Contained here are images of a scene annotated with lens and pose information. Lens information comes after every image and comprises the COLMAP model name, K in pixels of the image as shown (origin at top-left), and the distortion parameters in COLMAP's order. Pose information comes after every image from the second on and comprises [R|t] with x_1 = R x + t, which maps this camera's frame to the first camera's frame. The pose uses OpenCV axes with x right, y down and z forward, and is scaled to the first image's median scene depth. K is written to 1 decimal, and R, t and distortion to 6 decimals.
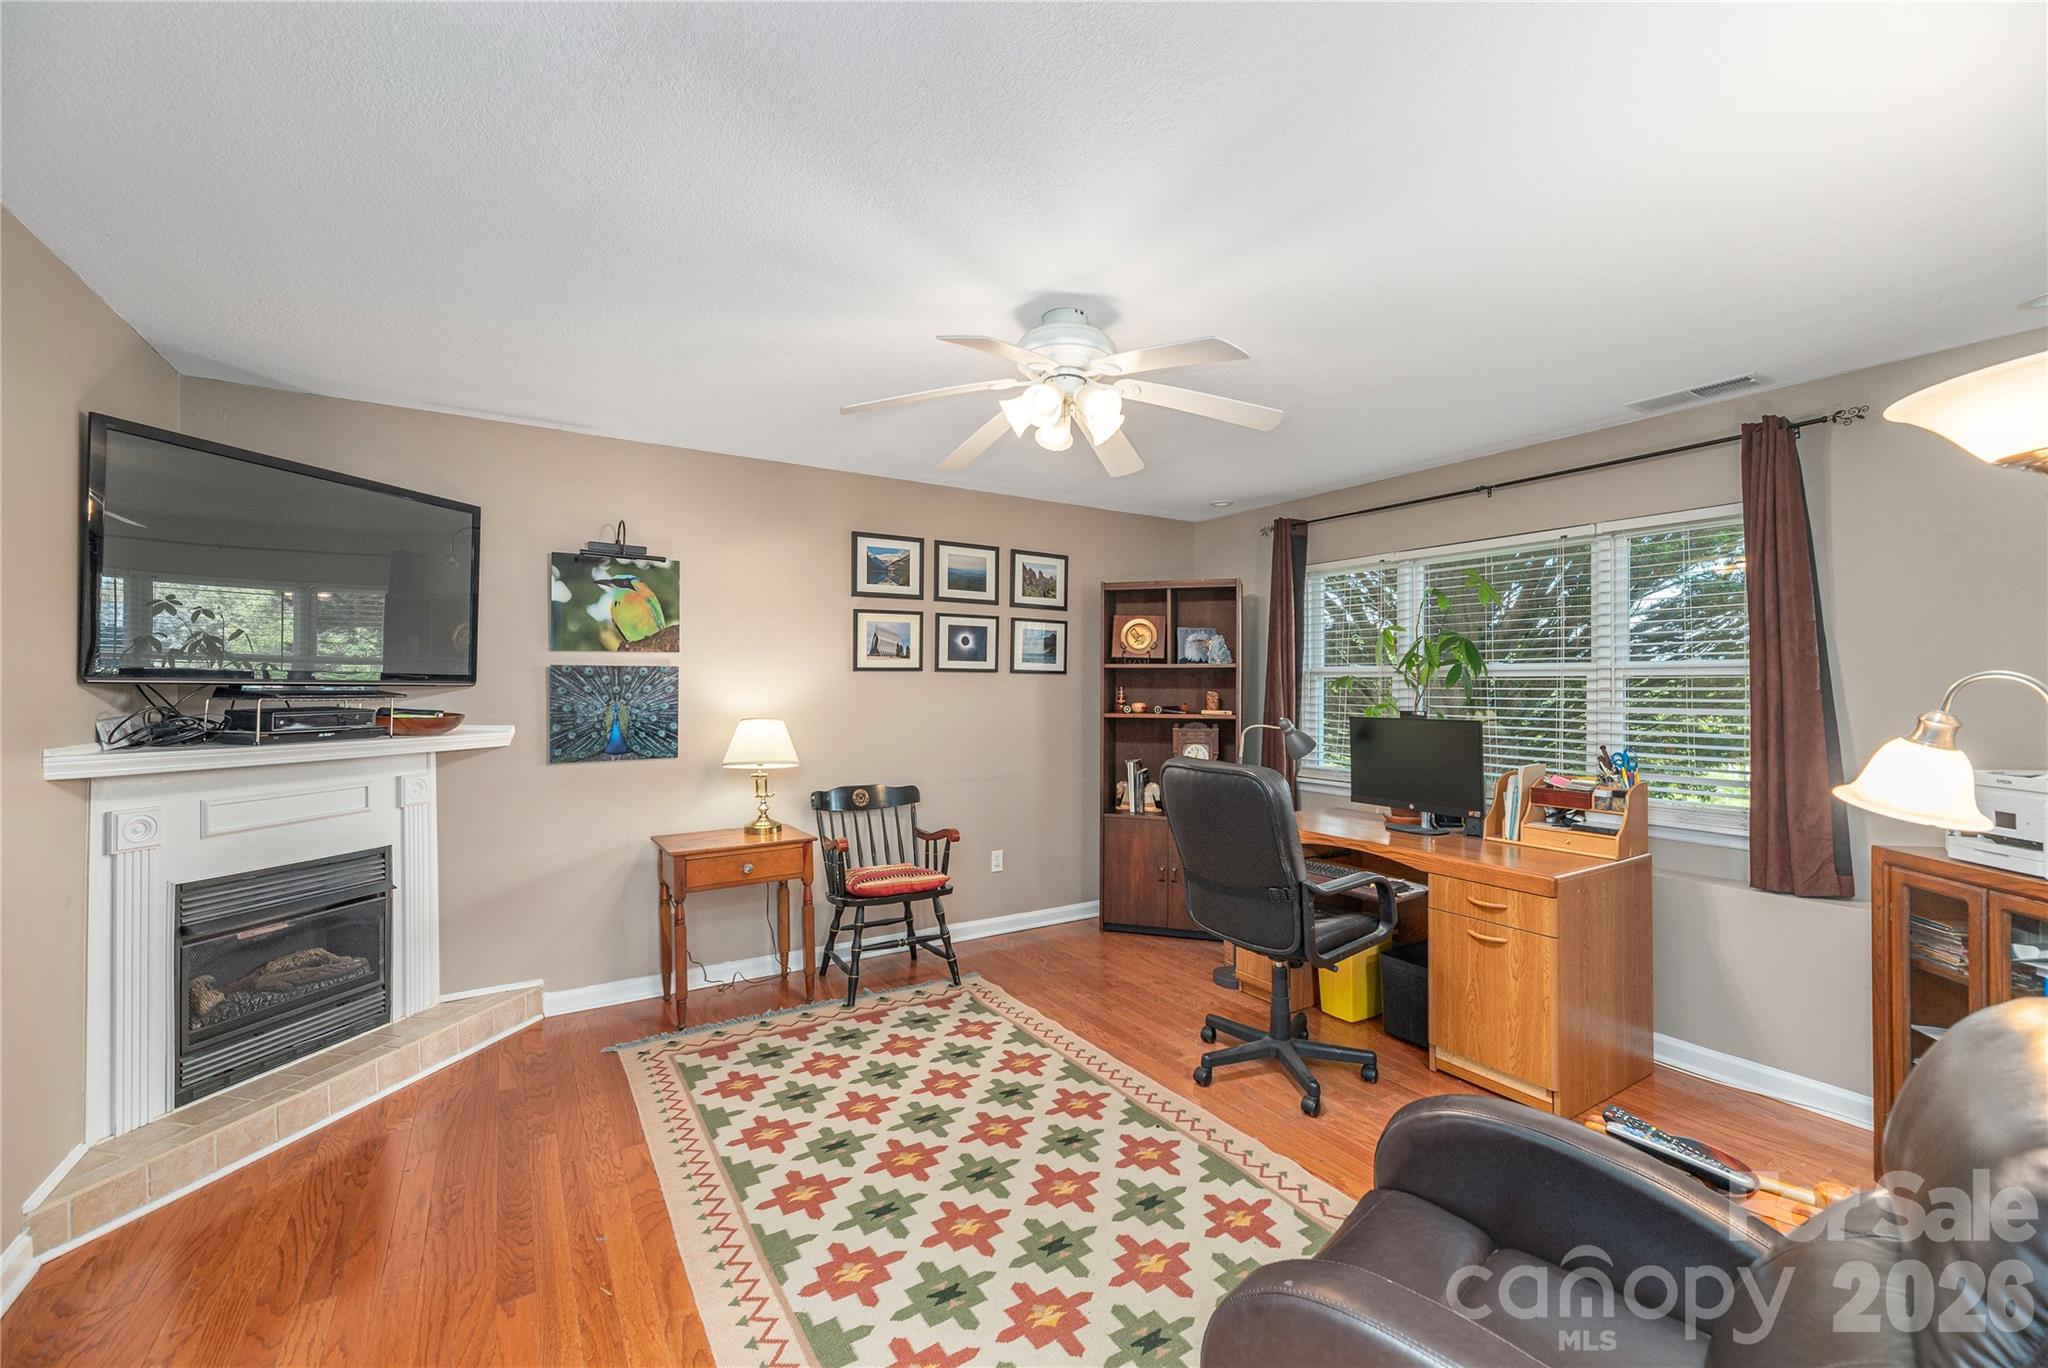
lens RADIAL K [[837.2, 0, 1028.6], [0, 837.2, 681.0], [0, 0, 1]] dist [-0.002546, -0.000072]
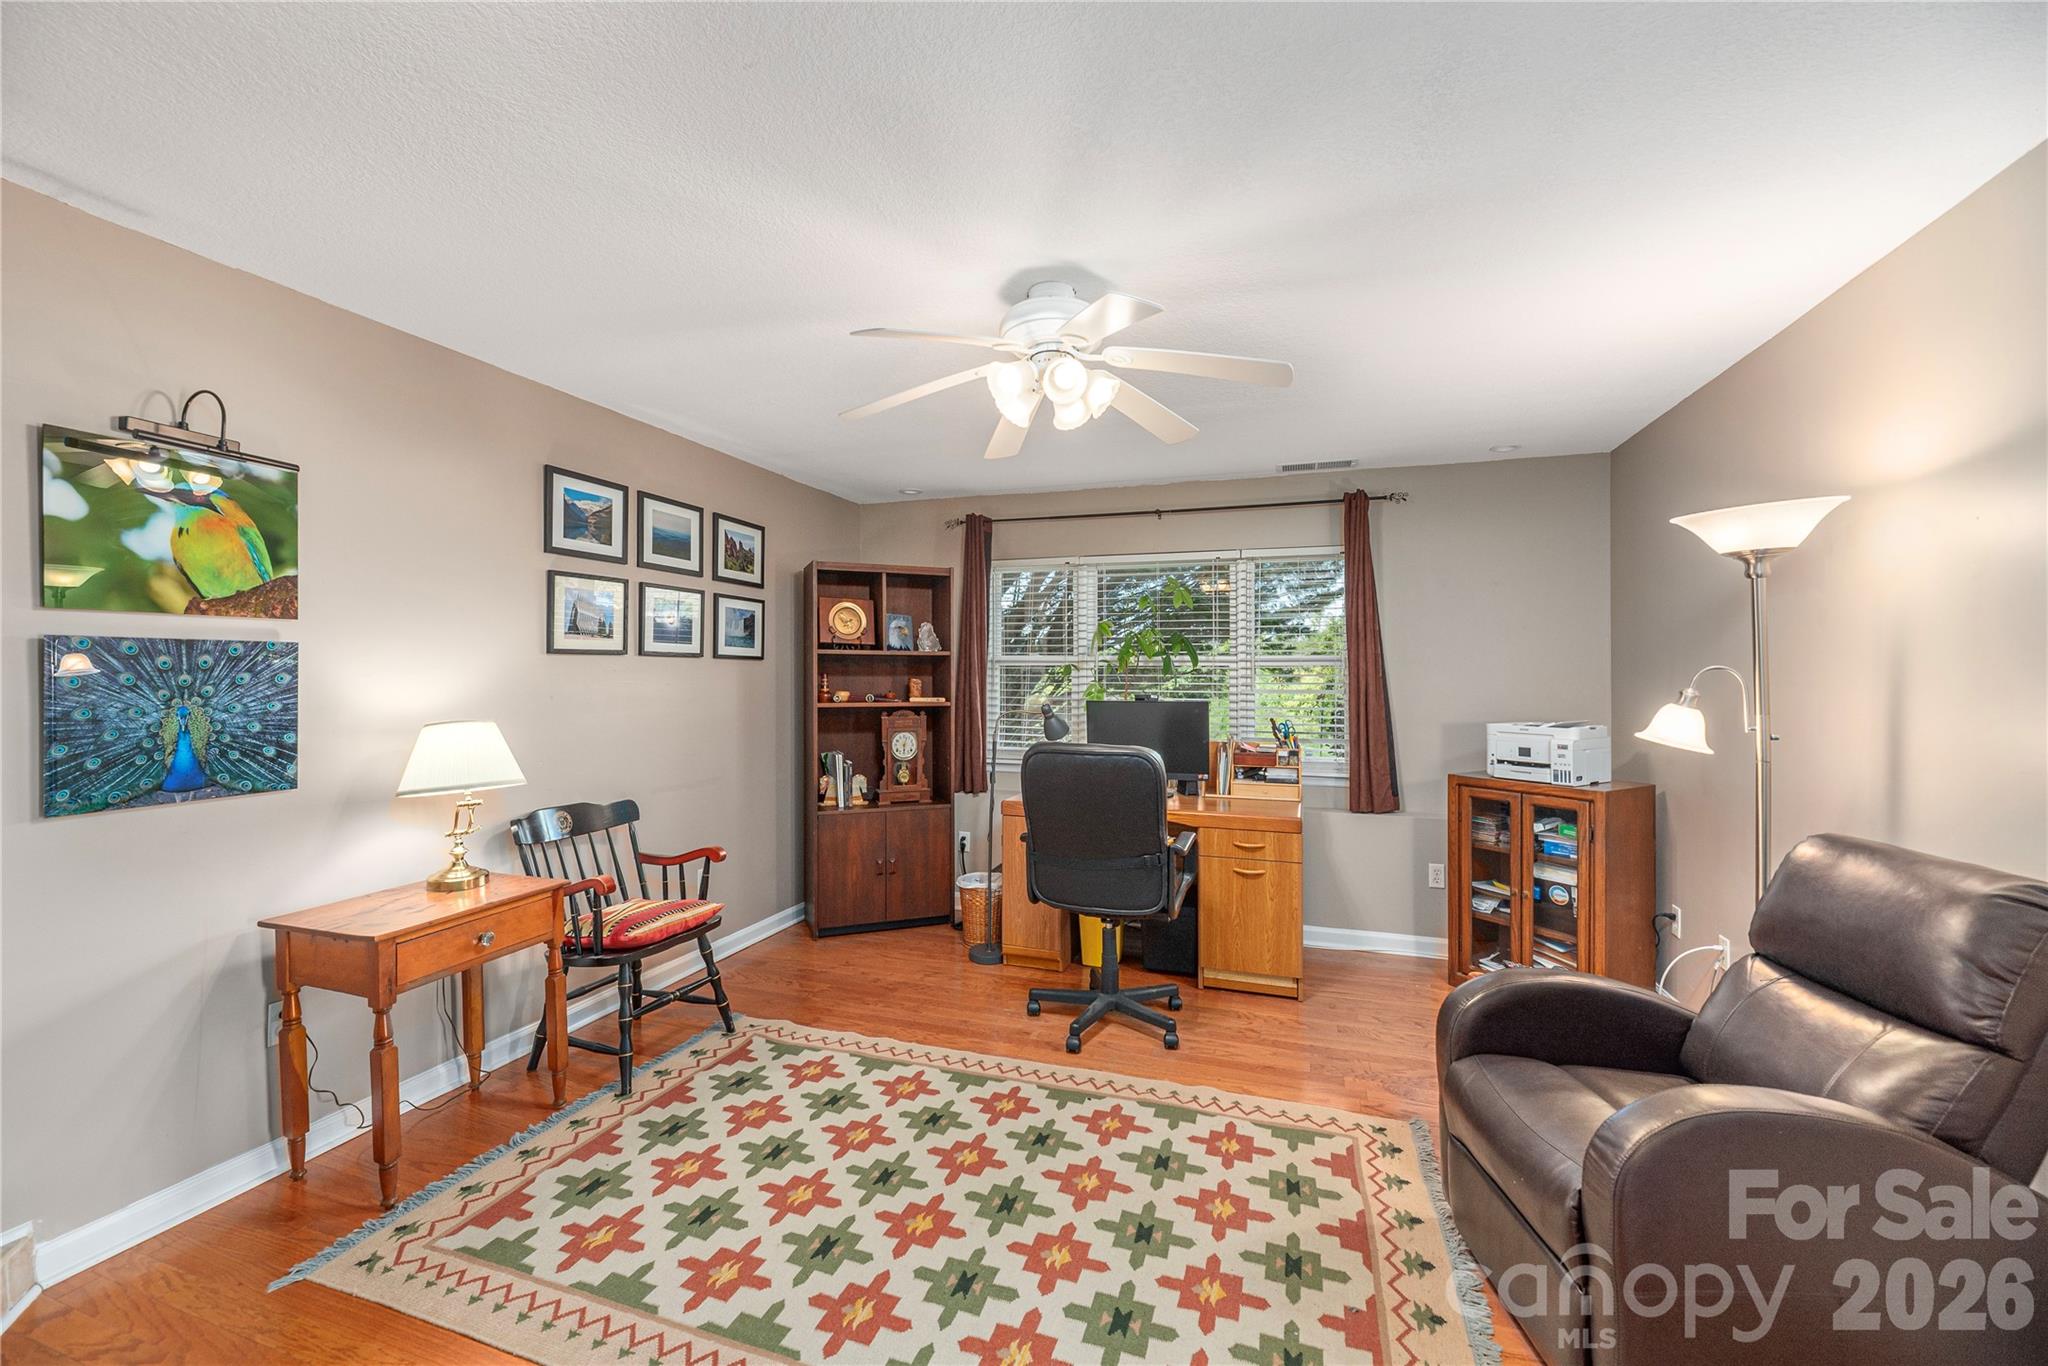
lens RADIAL K [[837.2, 0, 1024.3], [0, 837.2, 678.3], [0, 0, 1]] dist [-0.002546, -0.000072]
pose [[0.777650, -0.003837, 0.628685, -0.405678], [-0.003709, 0.999936, 0.010691, 0.000654], [-0.628686, -0.010646, 0.777586, 0.182836]]
